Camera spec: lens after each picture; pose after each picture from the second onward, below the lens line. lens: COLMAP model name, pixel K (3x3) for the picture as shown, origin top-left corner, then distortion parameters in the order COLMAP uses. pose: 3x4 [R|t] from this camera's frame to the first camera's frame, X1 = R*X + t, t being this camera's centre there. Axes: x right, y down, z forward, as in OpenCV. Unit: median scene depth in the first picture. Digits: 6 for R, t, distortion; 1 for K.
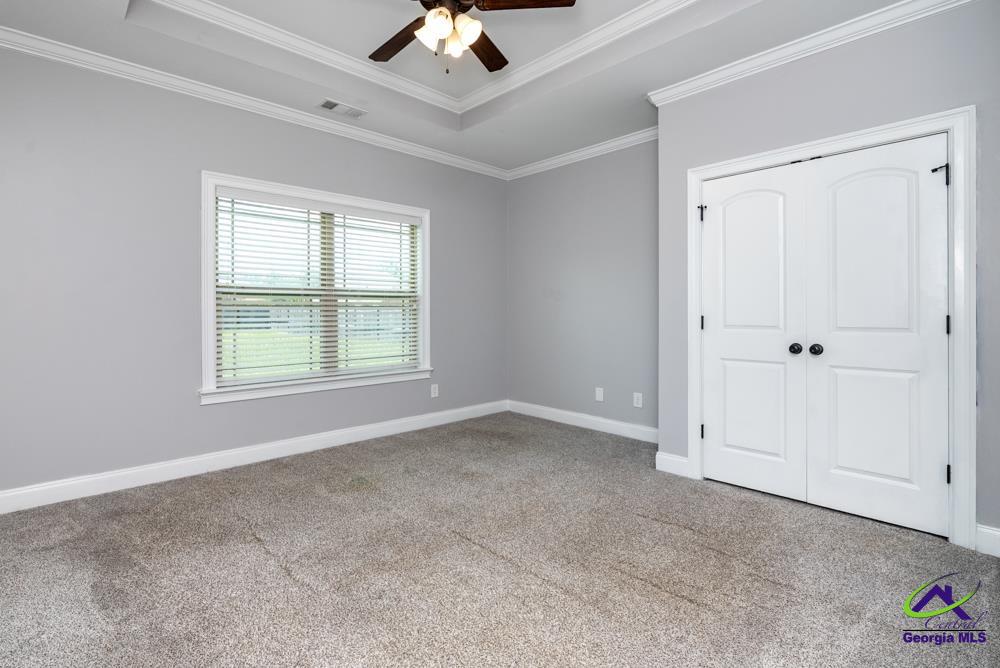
lens RADIAL K [[456.6, 0, 471.4], [0, 456.6, 314.9], [0, 0, 1]] dist [-0.012181, 0.003003]
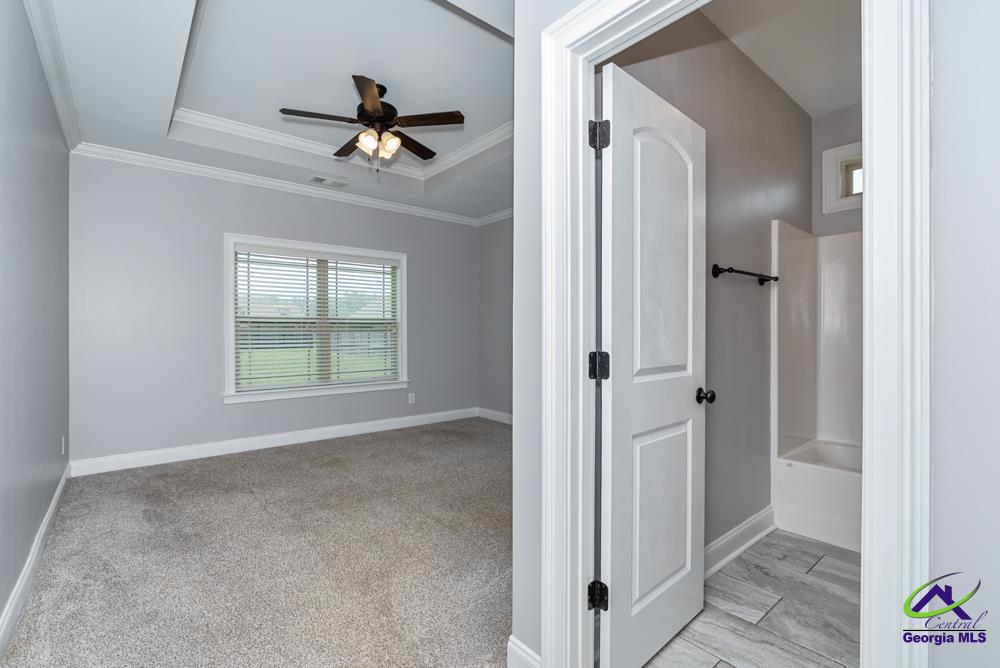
lens RADIAL K [[456.6, 0, 494.3], [0, 456.6, 334.5], [0, 0, 1]] dist [-0.012181, 0.003003]
pose [[0.997960, -0.000817, -0.063837, 0.292044], [0.000781, 1.000000, -0.000592, -0.009926], [0.063837, 0.000541, 0.997960, -0.300999]]
